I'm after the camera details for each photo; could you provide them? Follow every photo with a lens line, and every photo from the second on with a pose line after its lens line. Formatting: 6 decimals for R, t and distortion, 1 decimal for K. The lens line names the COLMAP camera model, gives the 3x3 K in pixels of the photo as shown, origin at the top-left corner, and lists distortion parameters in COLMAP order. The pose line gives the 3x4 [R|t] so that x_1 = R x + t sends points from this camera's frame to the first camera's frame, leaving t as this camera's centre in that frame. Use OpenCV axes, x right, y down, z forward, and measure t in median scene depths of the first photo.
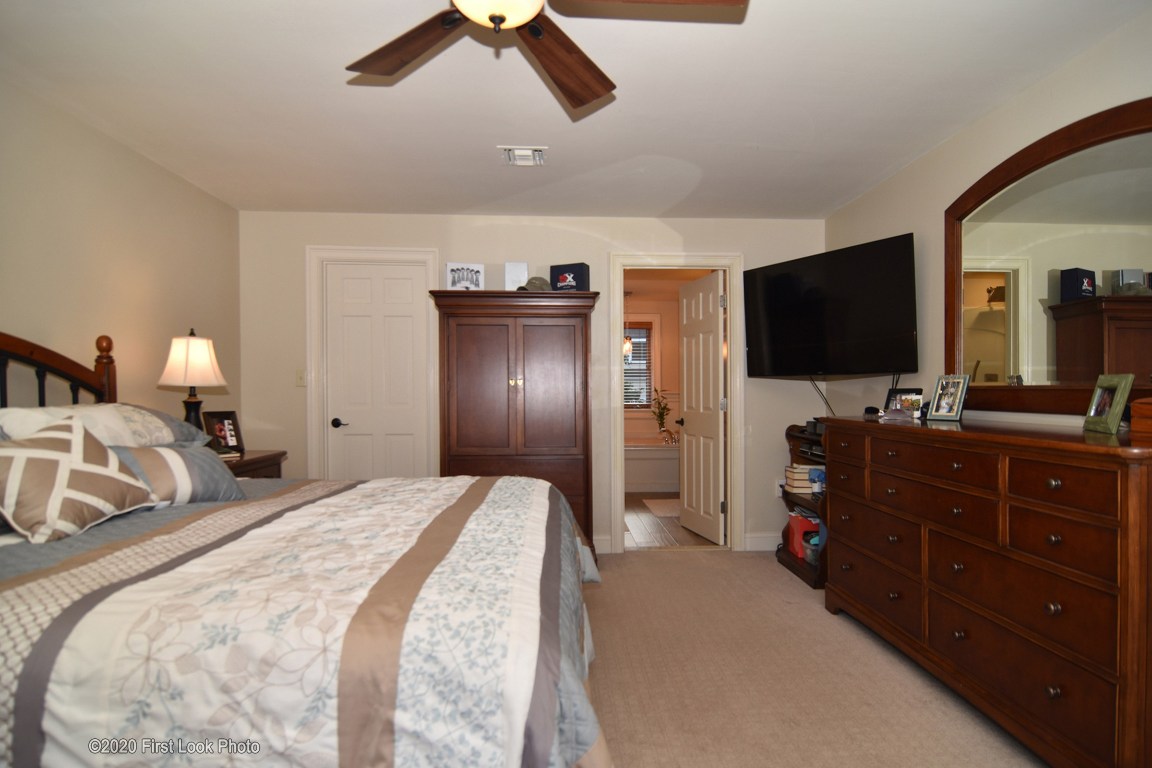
lens RADIAL K [[602.8, 0, 572.8], [0, 602.8, 390.1], [0, 0, 1]] dist [0.000252, -0.000179]
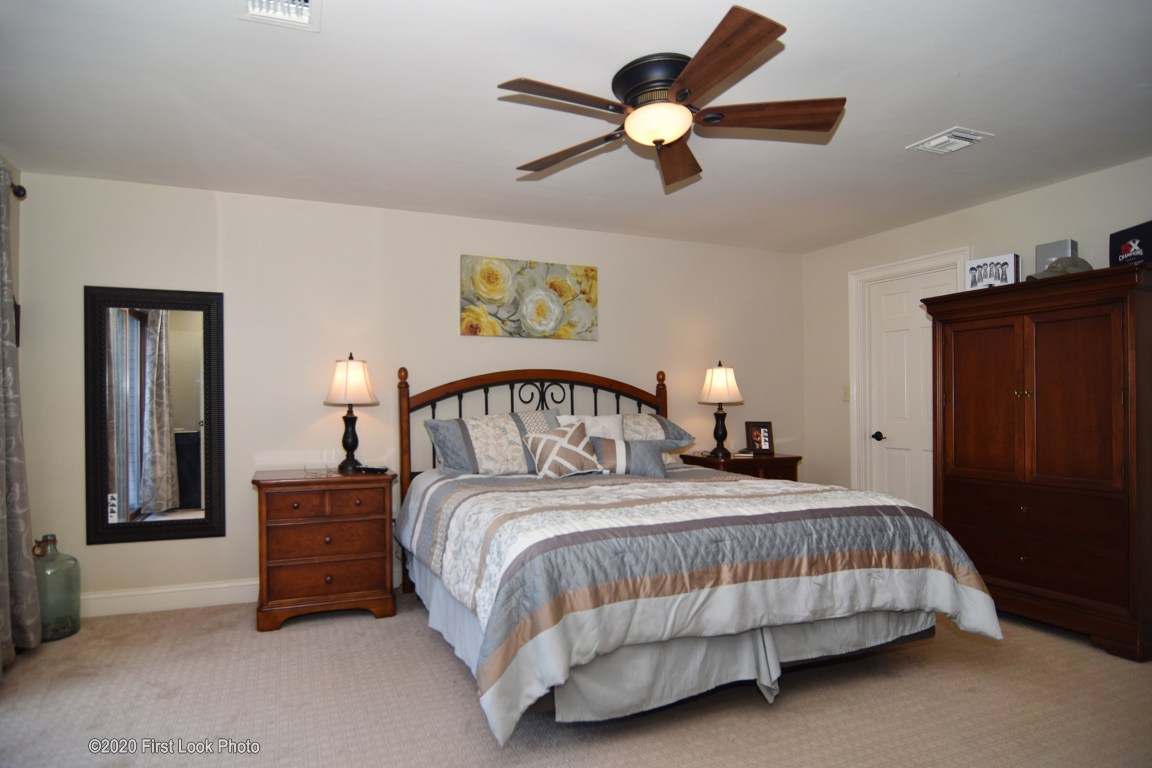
lens RADIAL K [[642.0, 0, 569.7], [0, 642.0, 393.1], [0, 0, 1]] dist [-0.005053, -0.005159]
pose [[0.376021, -0.023205, -0.926321, 0.604069], [0.006758, 0.999728, -0.022300, 0.002428], [0.926587, 0.002125, 0.376076, 0.127608]]
